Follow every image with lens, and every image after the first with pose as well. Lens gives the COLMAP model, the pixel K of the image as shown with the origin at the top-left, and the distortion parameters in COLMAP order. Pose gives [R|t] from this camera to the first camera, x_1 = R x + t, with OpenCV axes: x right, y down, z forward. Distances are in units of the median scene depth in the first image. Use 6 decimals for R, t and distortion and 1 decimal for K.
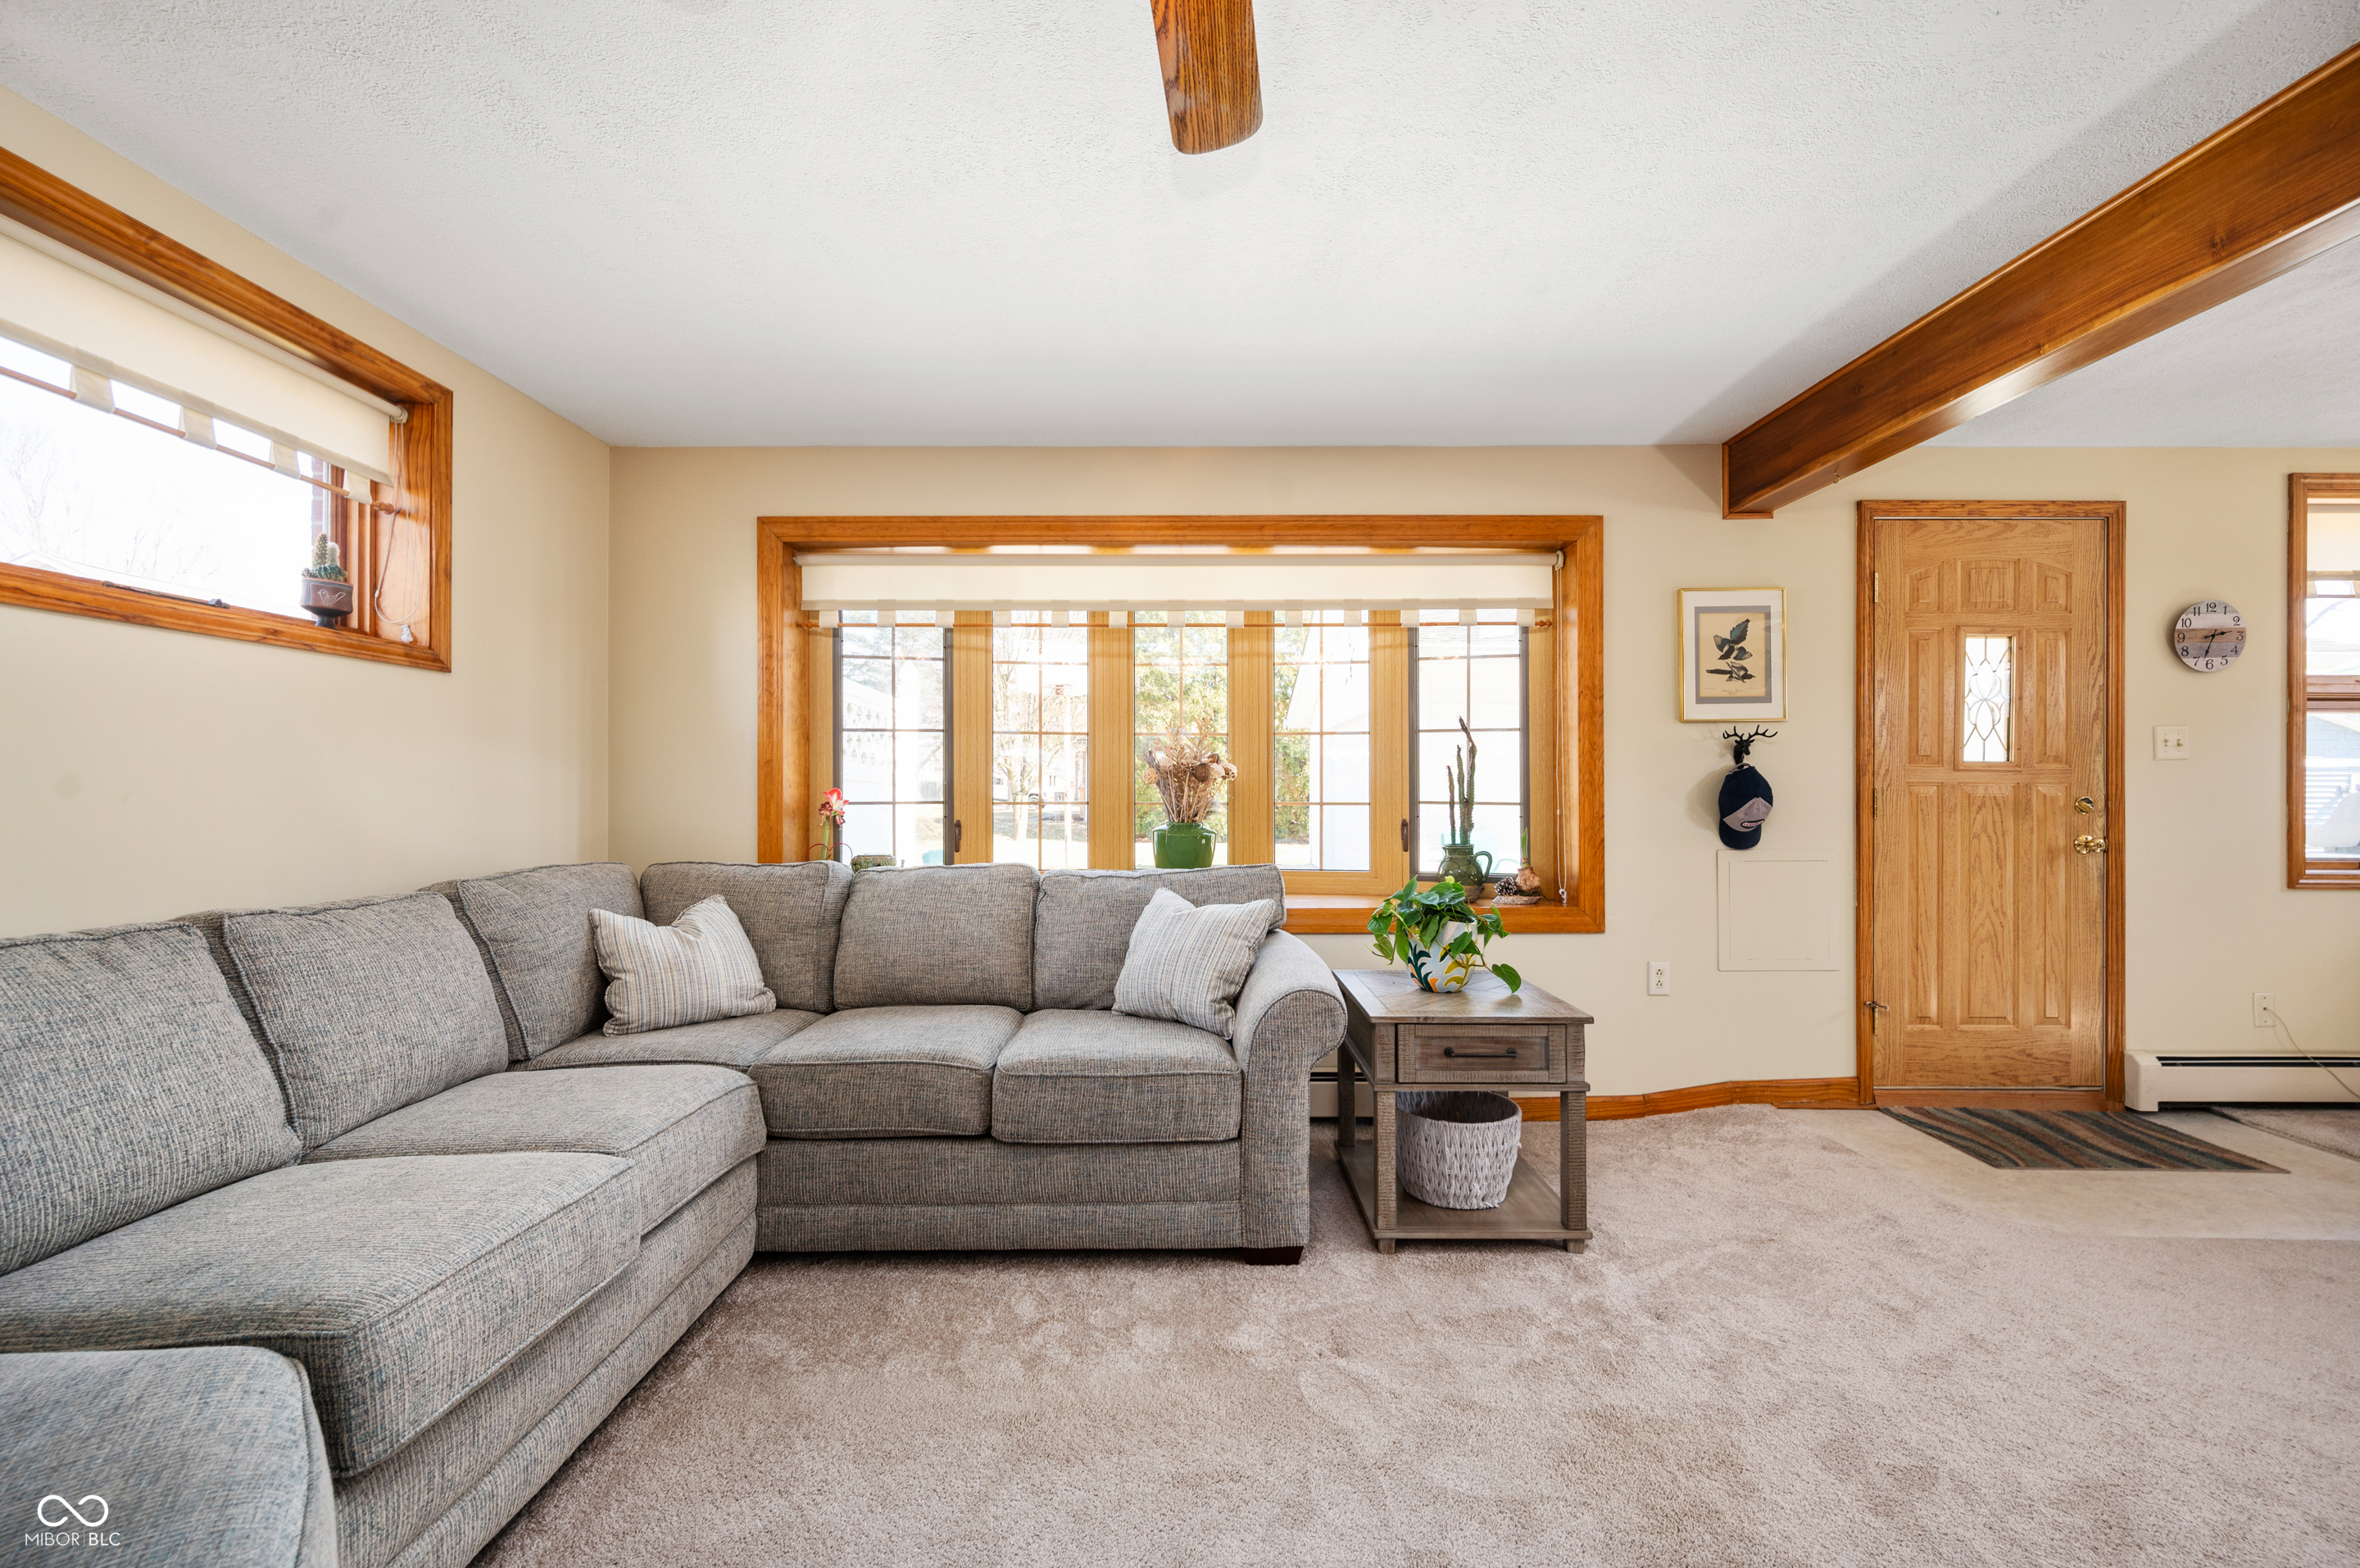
lens RADIAL K [[958.8, 0, 1176.8], [0, 958.8, 797.5], [0, 0, 1]] dist [0.000746, -0.000108]
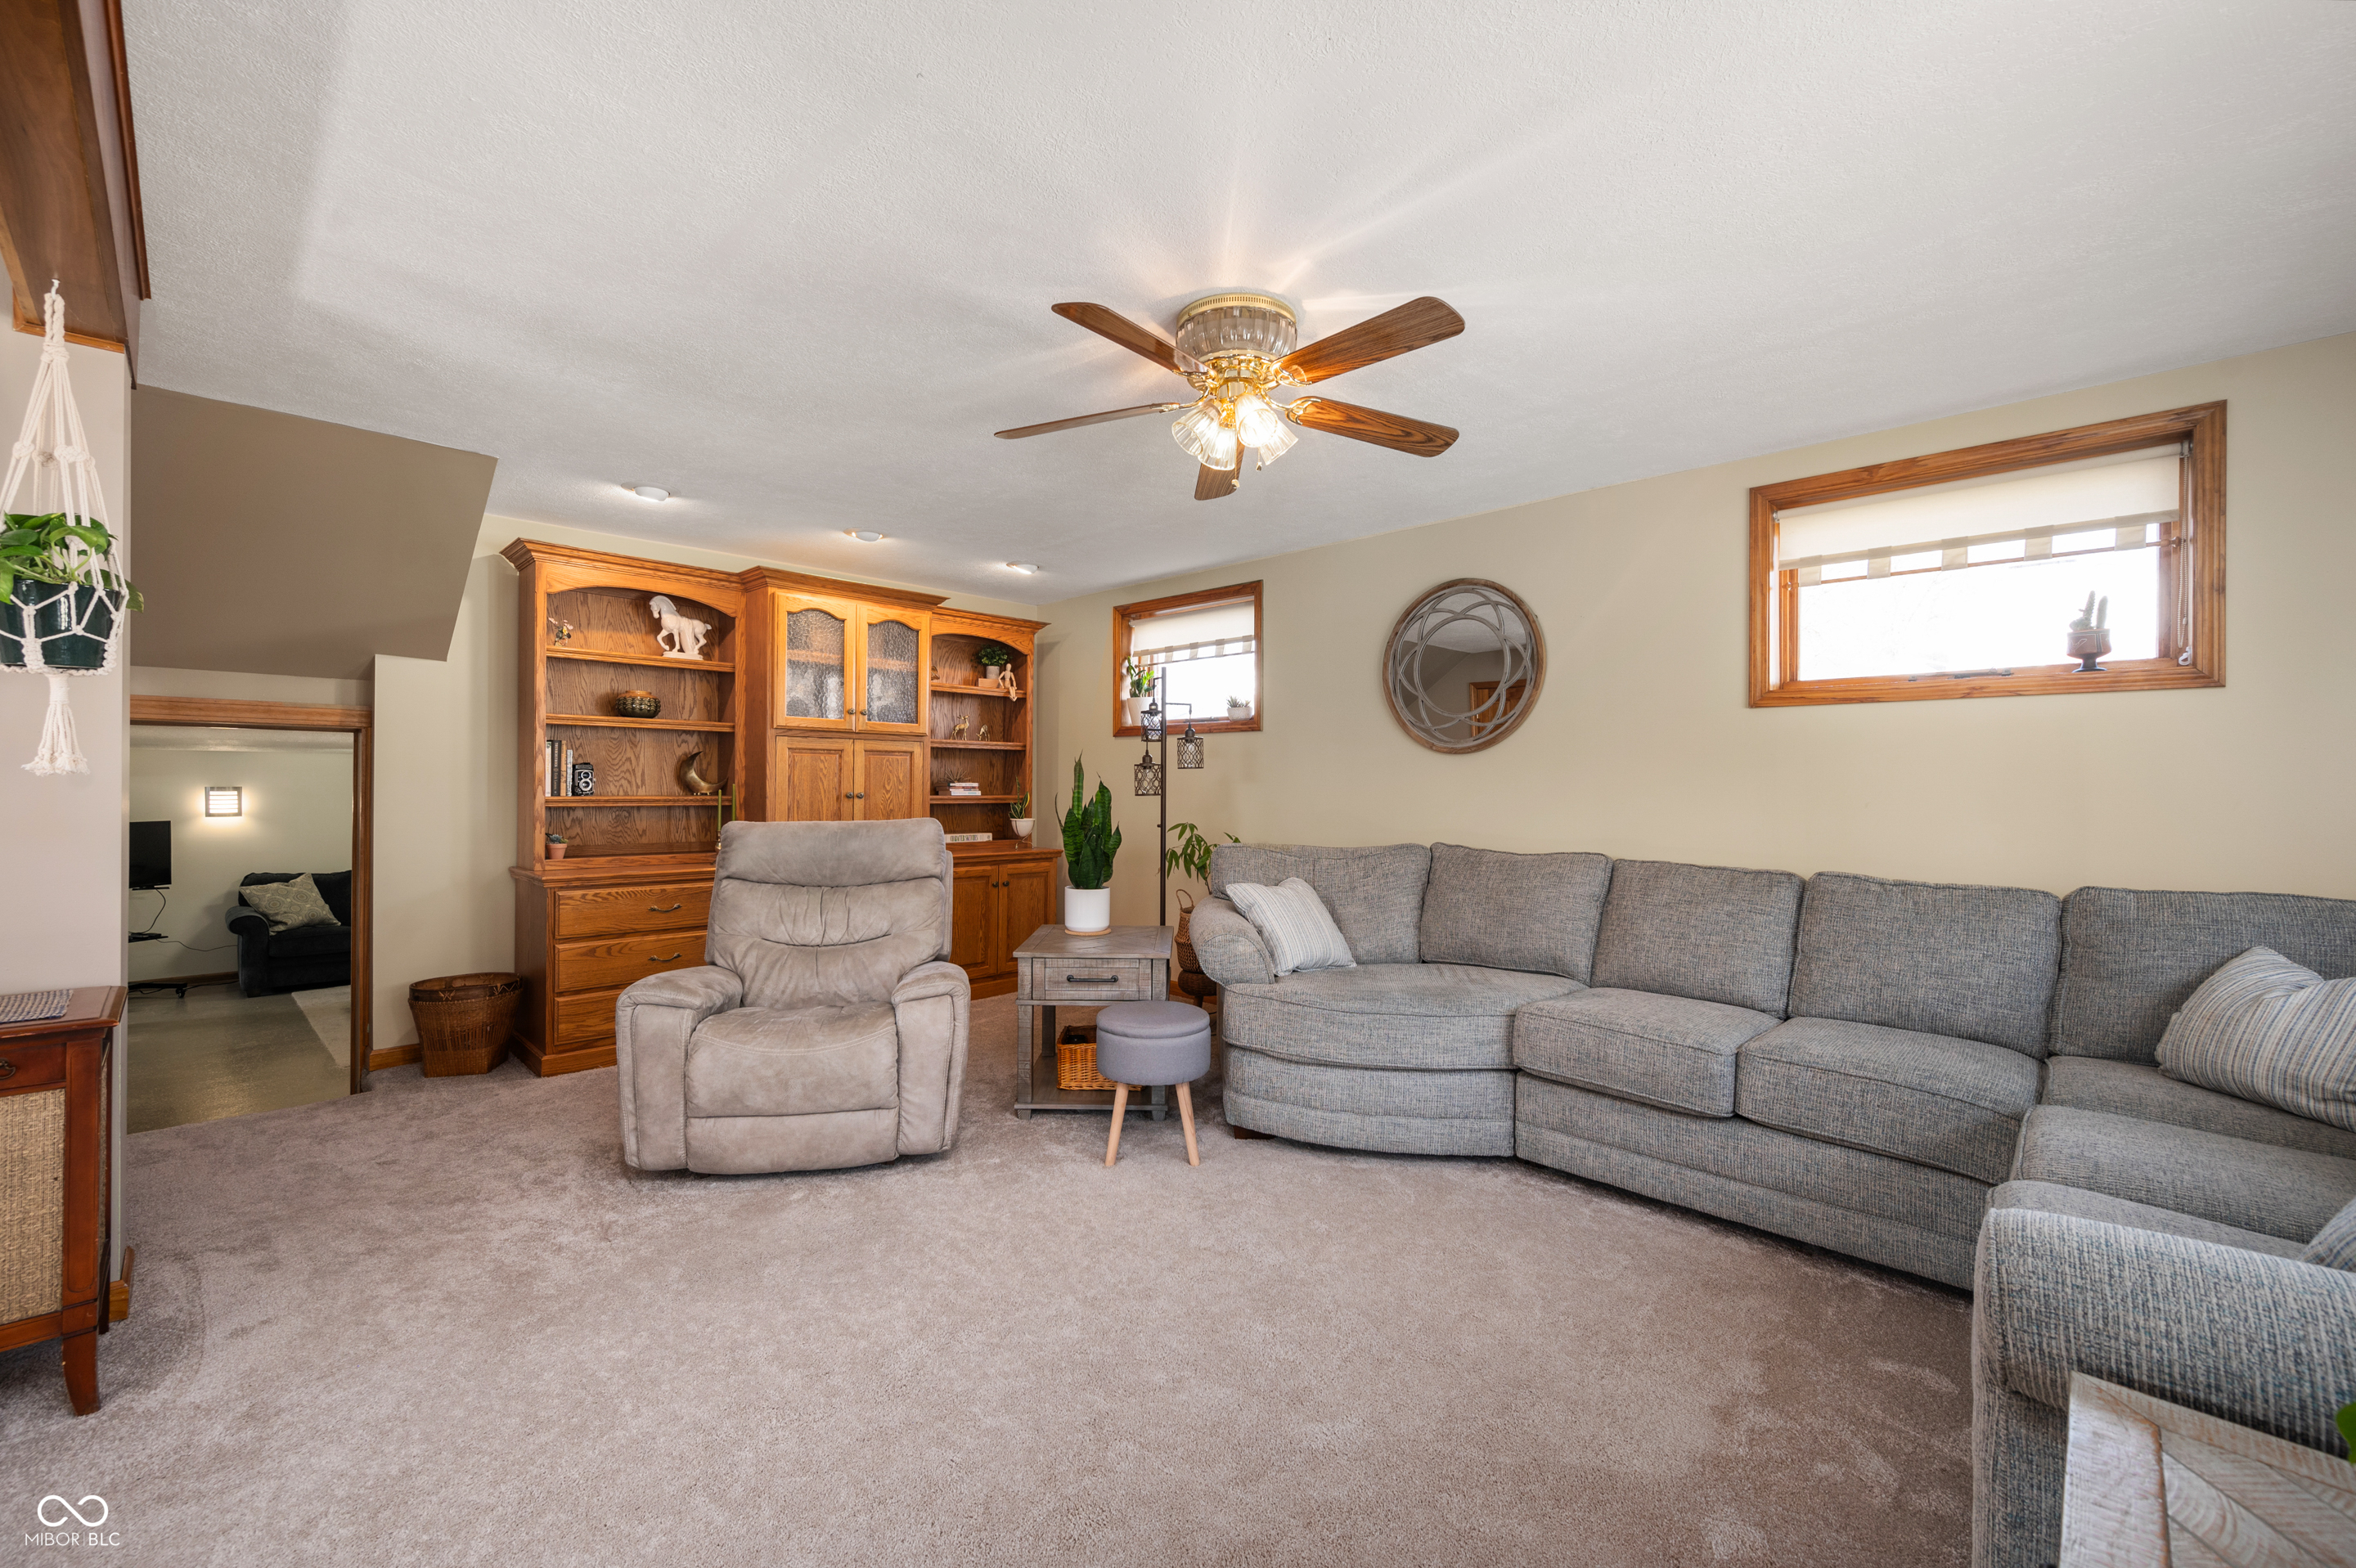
lens RADIAL K [[957.3, 0, 1174.8], [0, 957.3, 797.5], [0, 0, 1]] dist [0.000746, -0.000108]
pose [[-0.692825, -0.002456, -0.721101, 0.821562], [-0.018696, 0.999719, 0.014558, -0.013001], [0.720863, 0.023568, -0.692677, 1.080808]]
